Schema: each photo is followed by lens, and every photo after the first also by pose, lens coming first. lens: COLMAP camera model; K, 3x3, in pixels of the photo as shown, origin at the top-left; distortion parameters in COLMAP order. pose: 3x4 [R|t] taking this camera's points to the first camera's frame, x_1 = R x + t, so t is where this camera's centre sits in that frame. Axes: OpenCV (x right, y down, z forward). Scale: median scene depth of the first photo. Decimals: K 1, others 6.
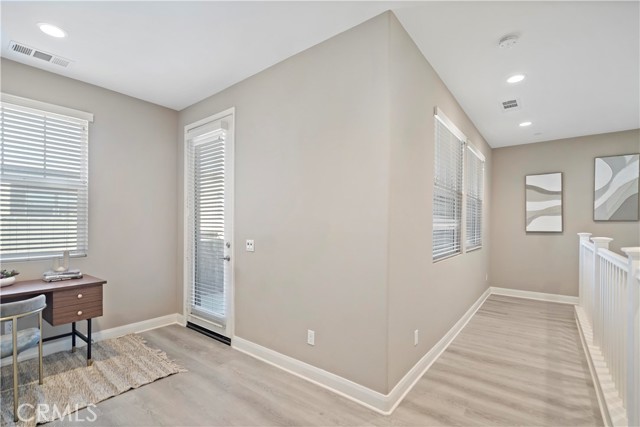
lens RADIAL K [[289.7, 0, 324.2], [0, 289.7, 223.8], [0, 0, 1]] dist [0.003179, -0.000366]
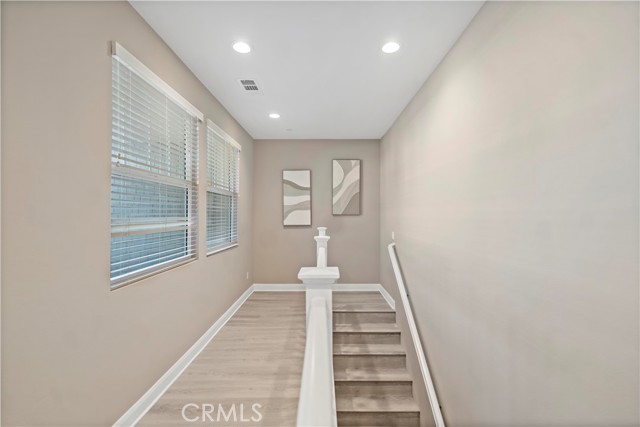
lens RADIAL K [[289.7, 0, 320.7], [0, 289.7, 213.0], [0, 0, 1]] dist [0.003179, -0.000366]
pose [[0.791956, -0.005602, 0.610552, 0.178950], [0.008473, 0.999962, -0.001816, -0.014201], [-0.610519, 0.006612, 0.791974, 0.116265]]
